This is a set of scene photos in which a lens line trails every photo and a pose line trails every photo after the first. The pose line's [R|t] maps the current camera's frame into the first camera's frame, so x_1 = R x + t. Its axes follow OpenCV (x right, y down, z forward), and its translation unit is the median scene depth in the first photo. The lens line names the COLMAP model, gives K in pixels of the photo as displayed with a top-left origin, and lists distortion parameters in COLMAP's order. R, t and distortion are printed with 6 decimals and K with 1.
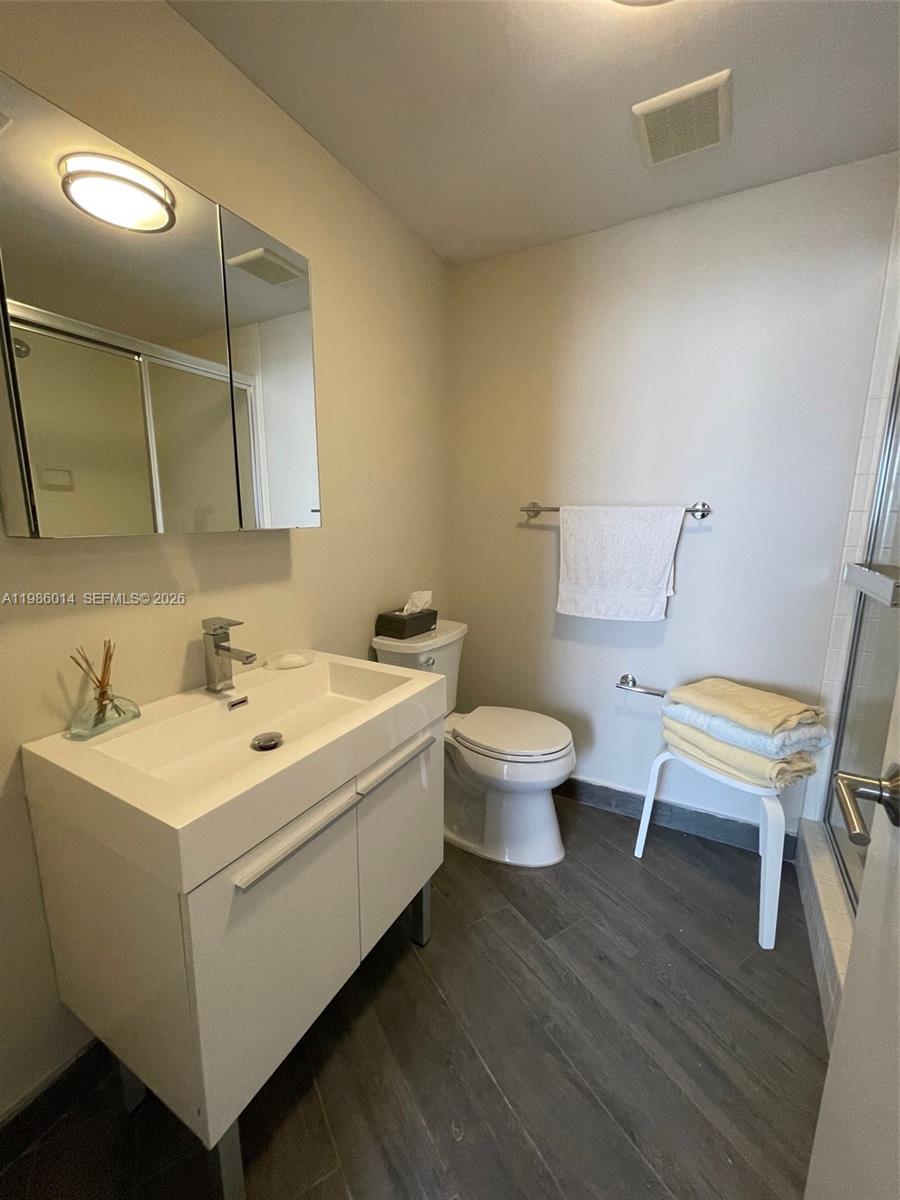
lens RADIAL K [[492.2, 0, 450.0], [0, 492.2, 600.0], [0, 0, 1]] dist [-0.000025, 0.000435]
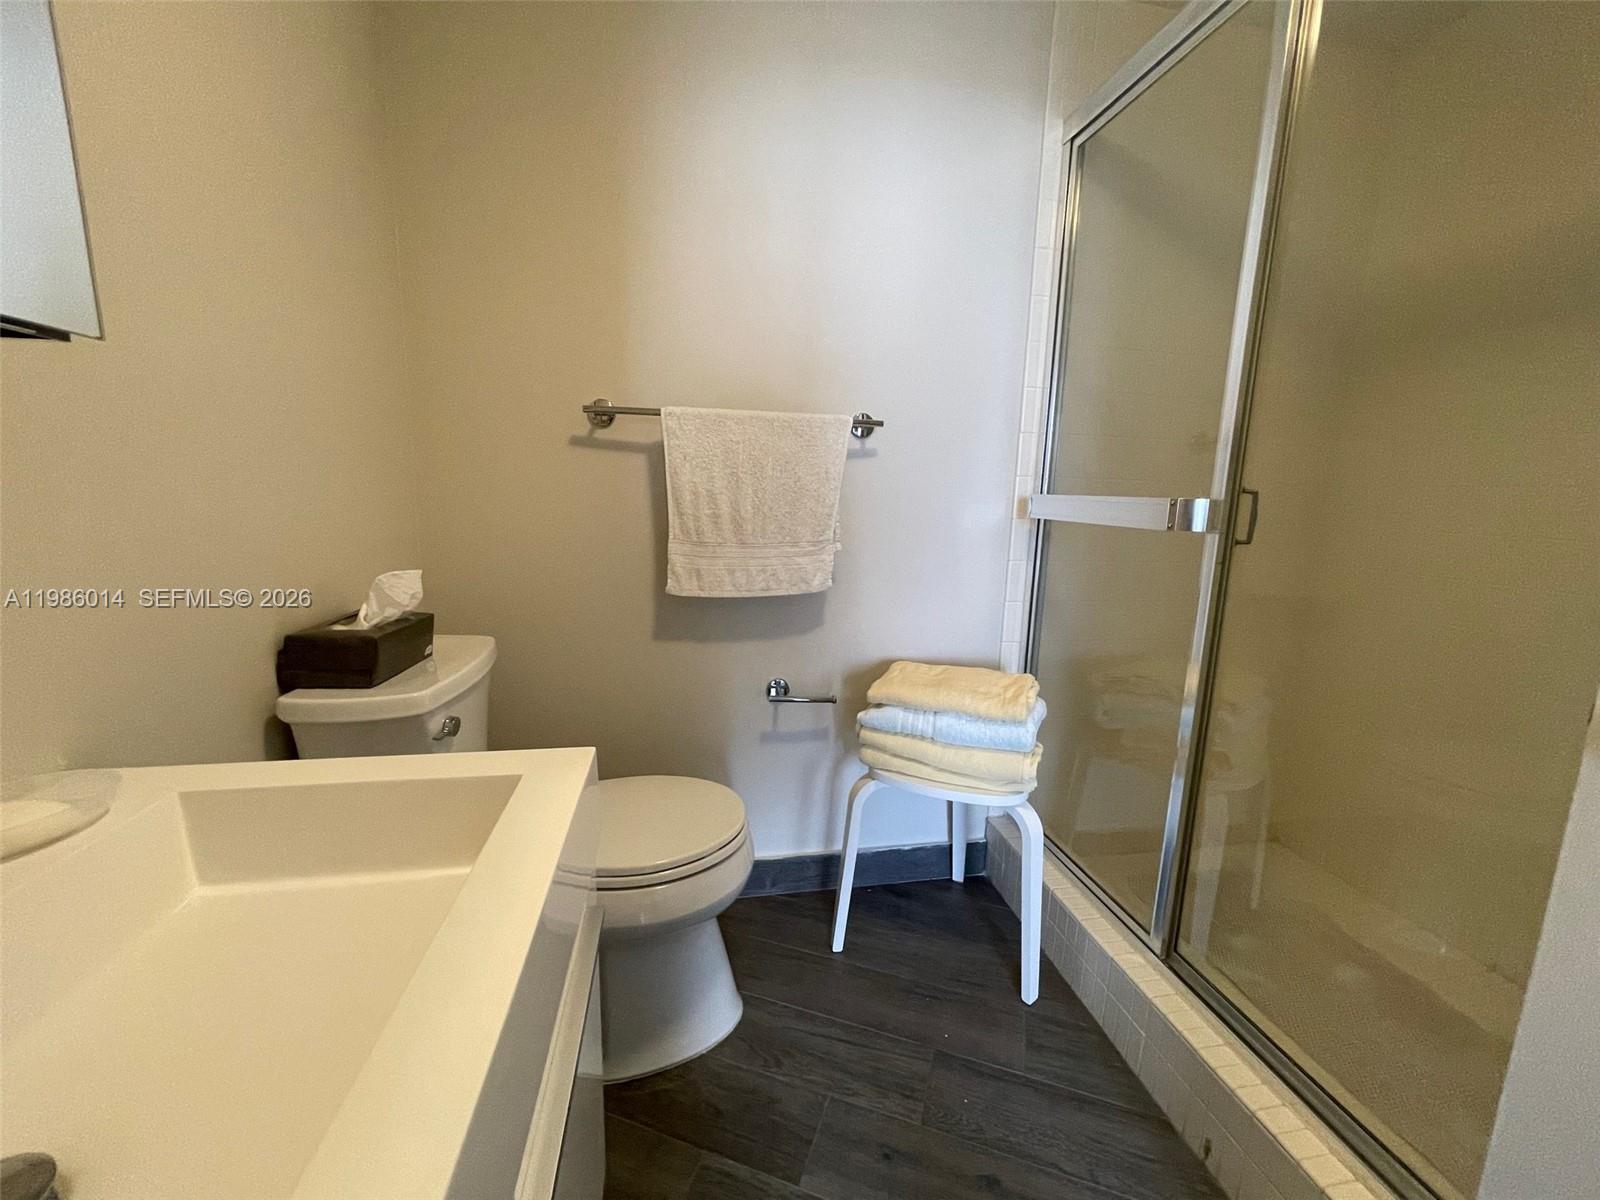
lens RADIAL K [[647.5, 0, 800.0], [0, 647.5, 600.0], [0, 0, 1]] dist [0.000263, 0.000180]
pose [[0.767393, -0.094552, 0.634167, -0.187213], [0.090913, 0.995120, 0.038356, 0.022781], [-0.634699, 0.028220, 0.772244, 0.415177]]
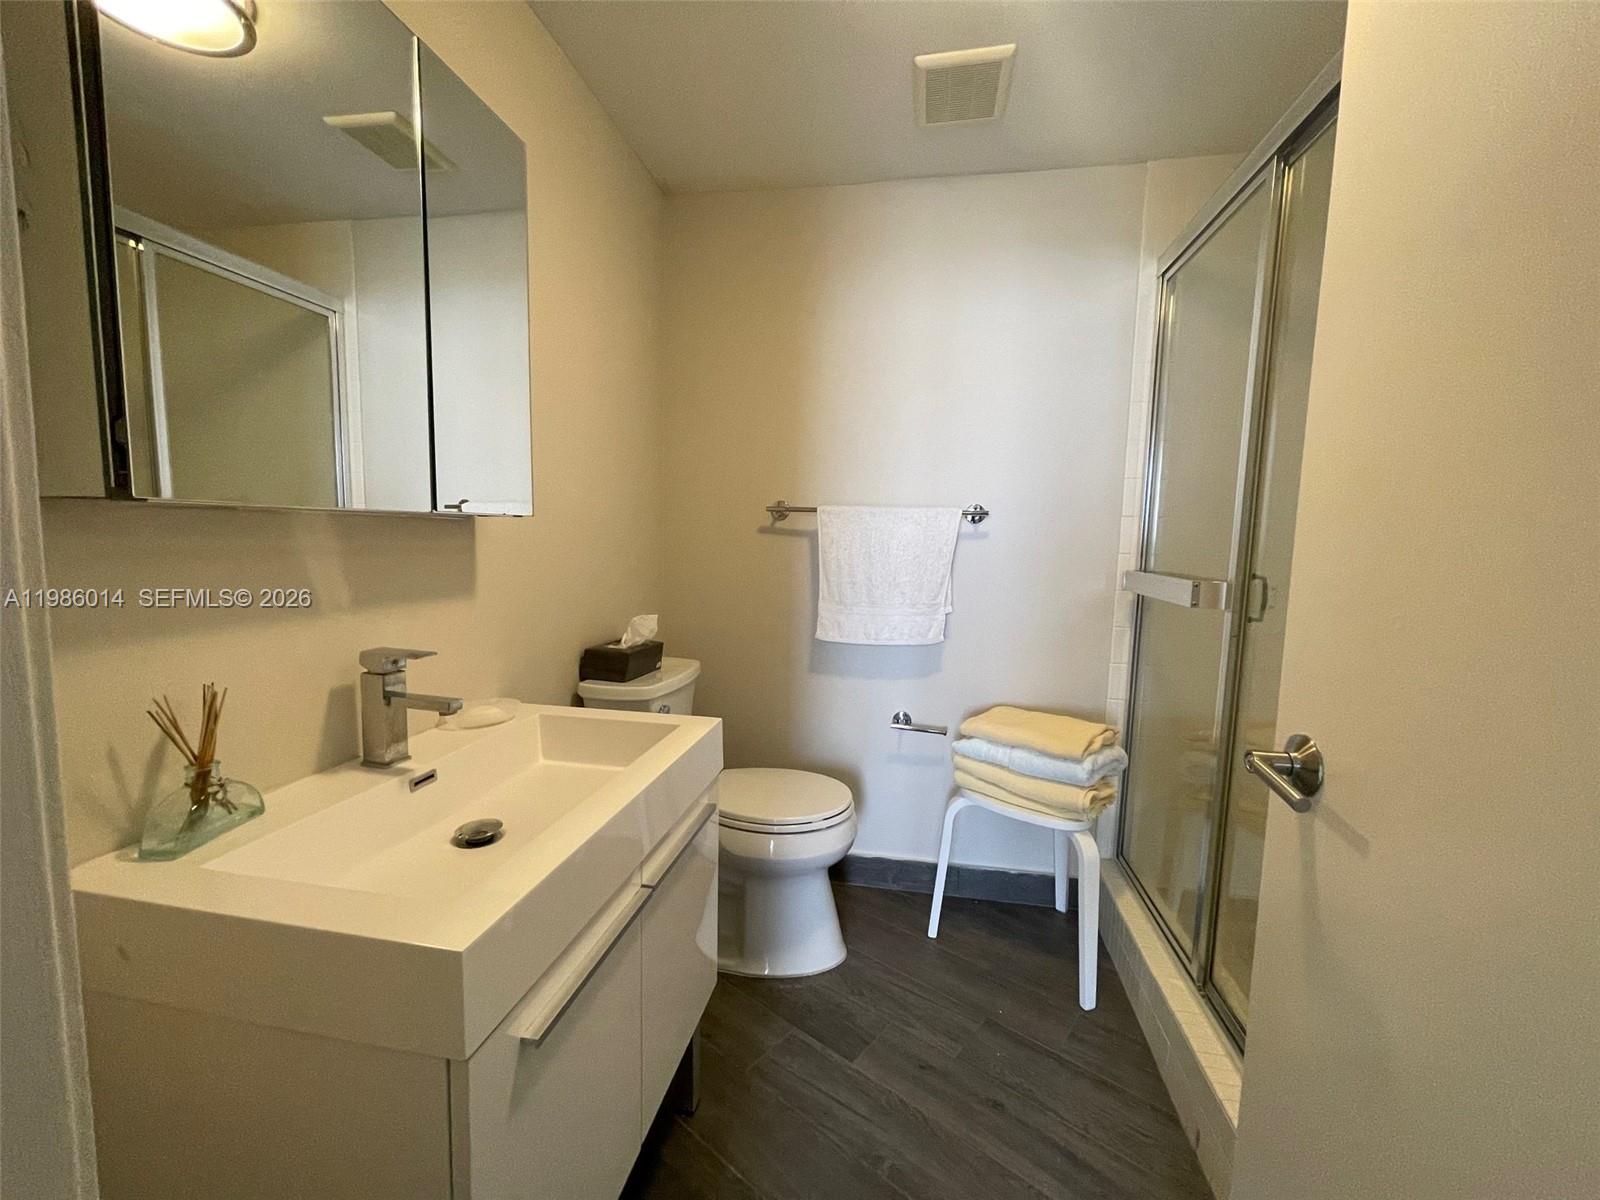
lens RADIAL K [[656.3, 0, 800.0], [0, 656.3, 600.0], [0, 0, 1]] dist [-0.000025, 0.000435]
pose [[0.946639, -0.014913, 0.321949, -0.188777], [0.038160, 0.997088, -0.066018, 0.040751], [-0.320027, 0.074781, 0.944452, 0.015587]]
